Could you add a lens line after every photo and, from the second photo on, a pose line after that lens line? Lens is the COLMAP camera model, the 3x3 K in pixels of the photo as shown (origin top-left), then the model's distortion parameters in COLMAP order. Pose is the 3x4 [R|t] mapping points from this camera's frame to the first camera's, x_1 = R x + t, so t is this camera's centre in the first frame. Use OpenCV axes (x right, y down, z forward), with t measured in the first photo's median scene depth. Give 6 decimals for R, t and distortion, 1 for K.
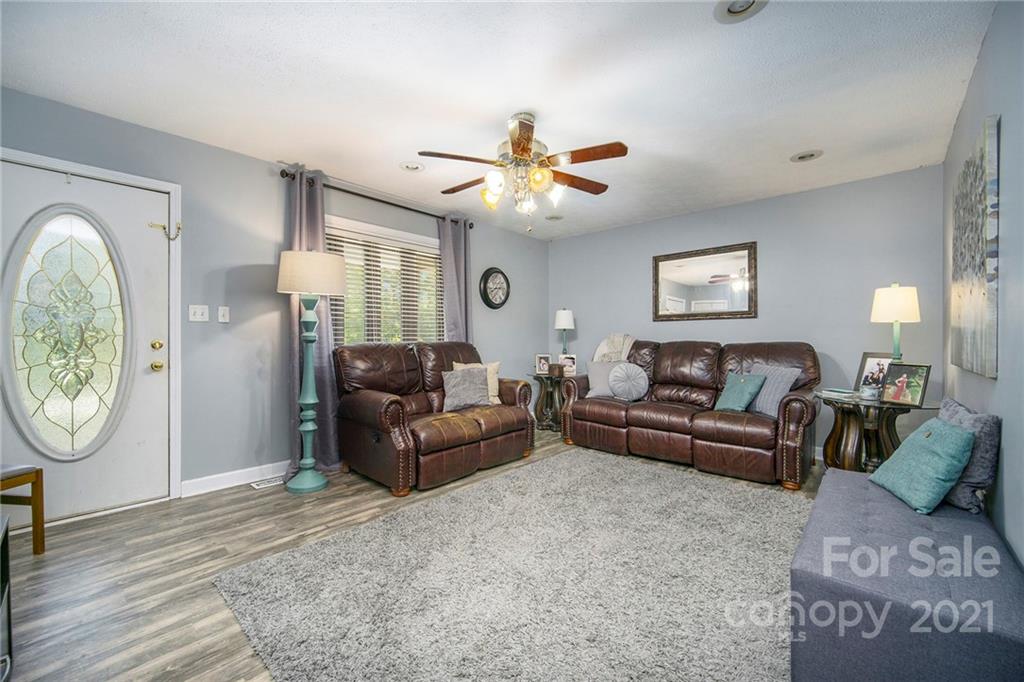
lens RADIAL K [[402.8, 0, 502.6], [0, 402.8, 341.2], [0, 0, 1]] dist [-0.006155, -0.000104]
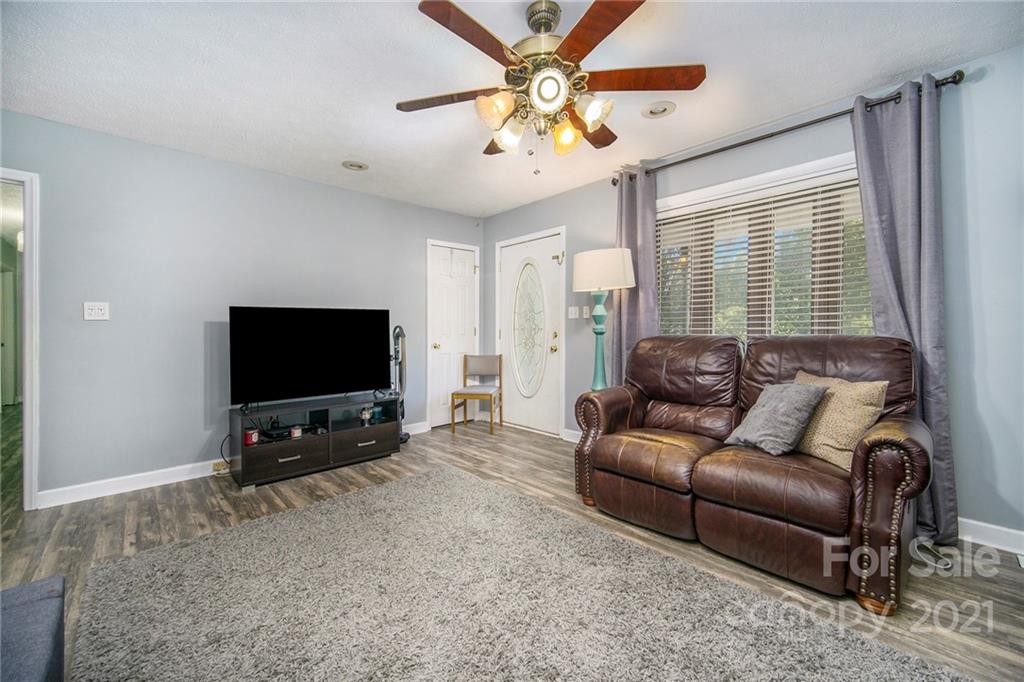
lens RADIAL K [[402.8, 0, 506.4], [0, 402.8, 335.1], [0, 0, 1]] dist [-0.006155, -0.000104]
pose [[-0.059030, 0.013900, -0.998159, 0.631360], [0.003315, 0.999900, 0.013728, -0.011198], [0.998251, -0.002499, -0.059070, 0.821595]]
